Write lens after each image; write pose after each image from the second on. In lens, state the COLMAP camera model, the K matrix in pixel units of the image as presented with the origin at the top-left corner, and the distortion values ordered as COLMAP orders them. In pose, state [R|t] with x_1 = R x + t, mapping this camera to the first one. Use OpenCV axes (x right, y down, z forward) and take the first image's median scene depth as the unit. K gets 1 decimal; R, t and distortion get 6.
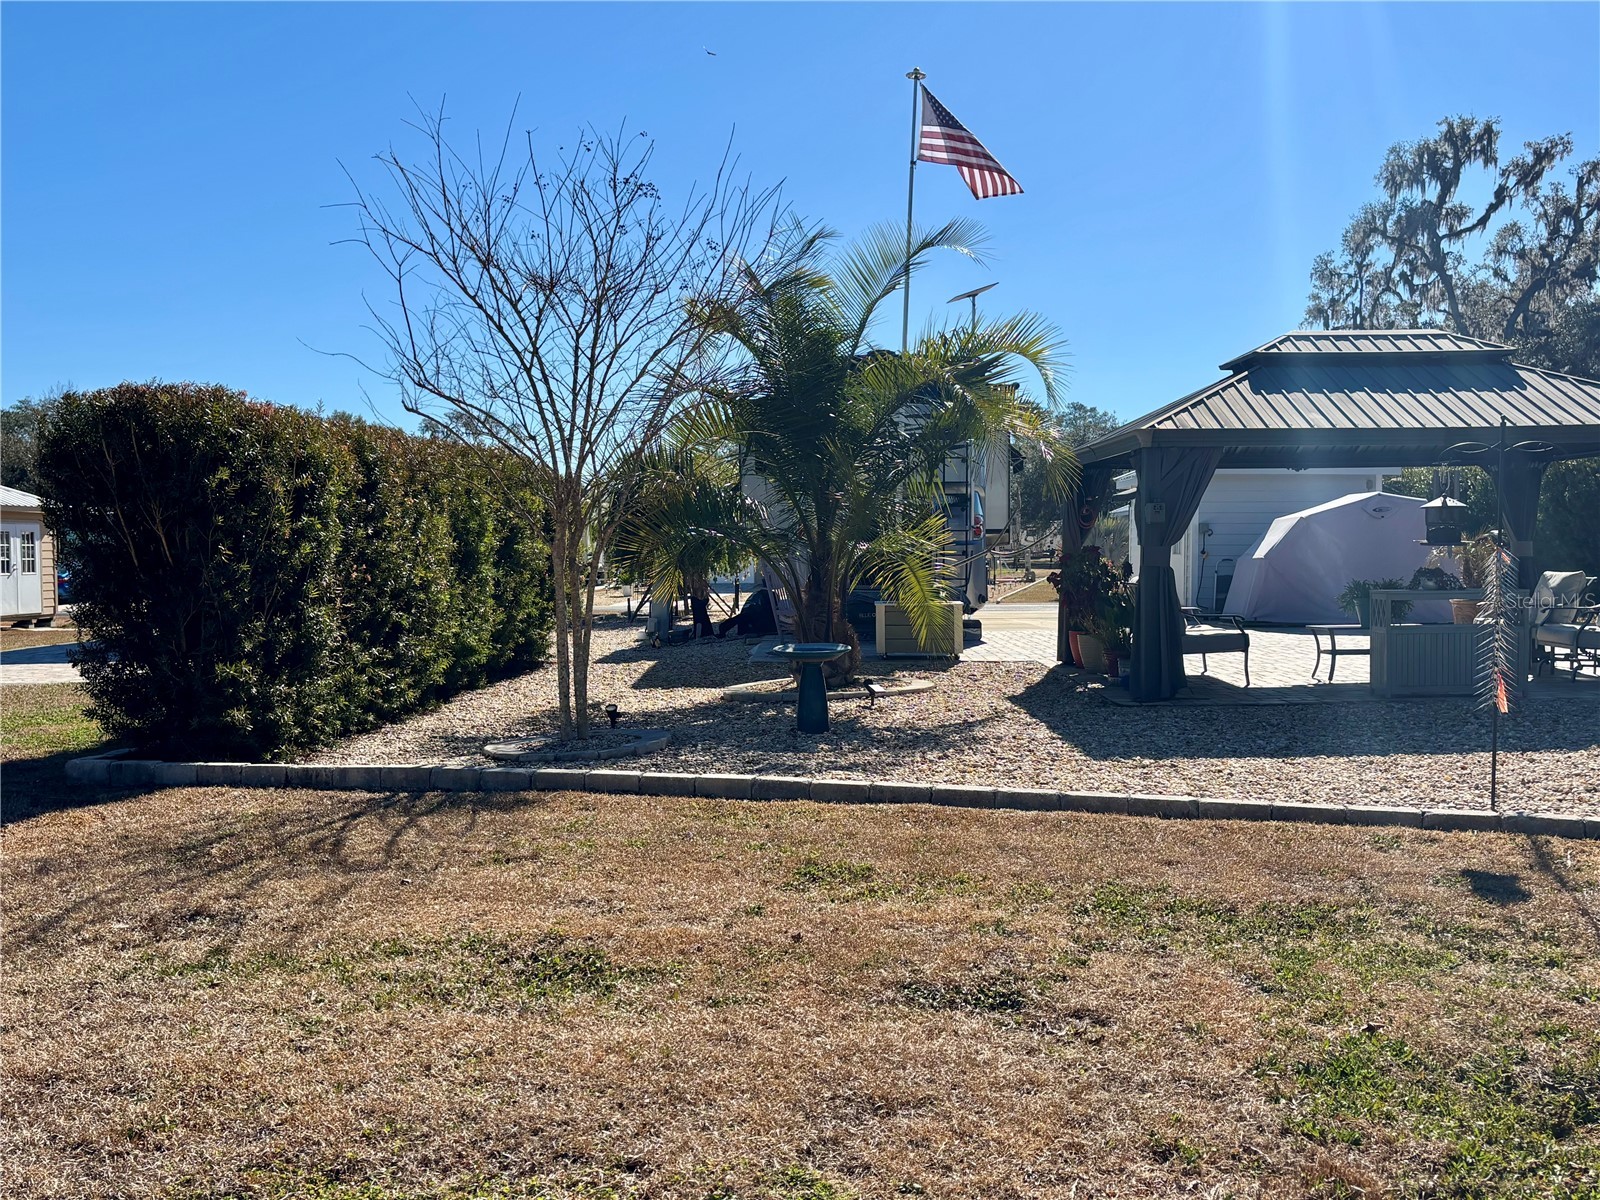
lens RADIAL K [[1471.6, 0, 802.1], [0, 1471.6, 598.7], [0, 0, 1]] dist [0.041592, 0.000000]
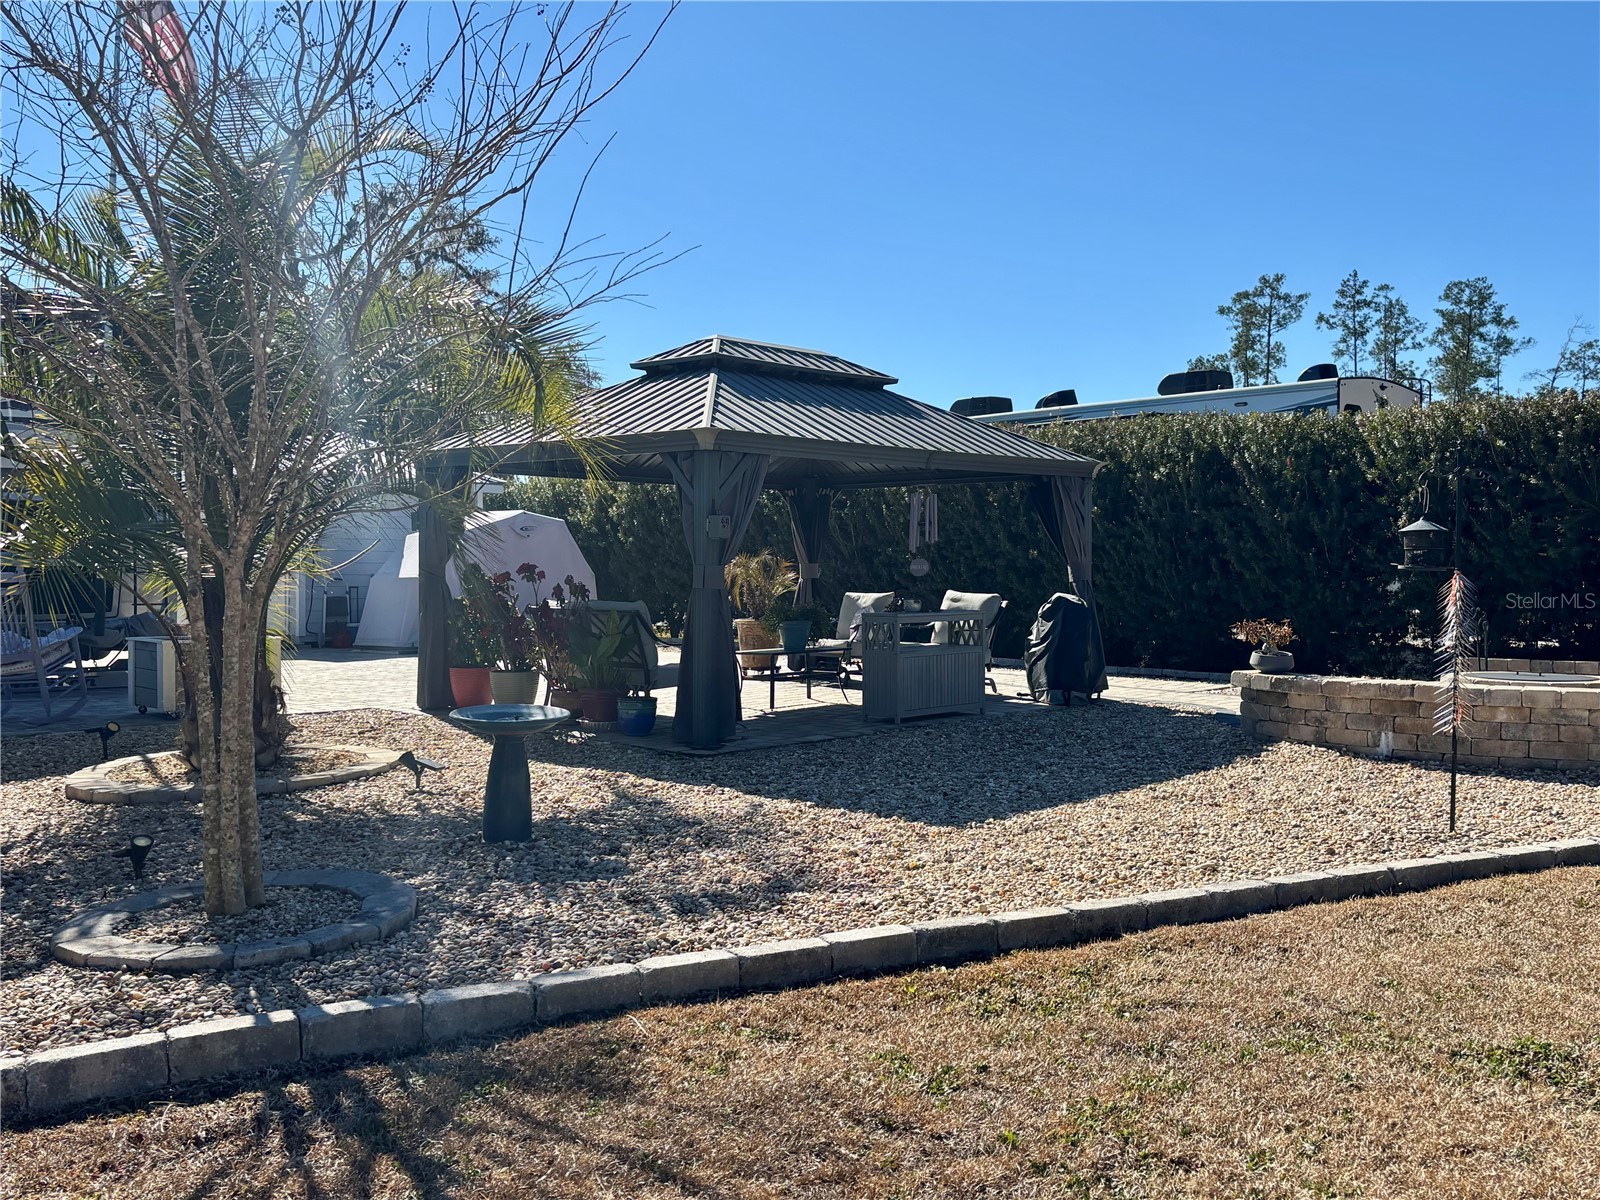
lens RADIAL K [[1471.6, 0, 804.5], [0, 1471.6, 584.2], [0, 0, 1]] dist [0.041592, 0.000000]
pose [[0.699878, -0.000494, 0.714263, -0.212966], [0.015815, 0.999765, -0.014806, -0.007523], [-0.714088, 0.021659, 0.699721, 0.234076]]
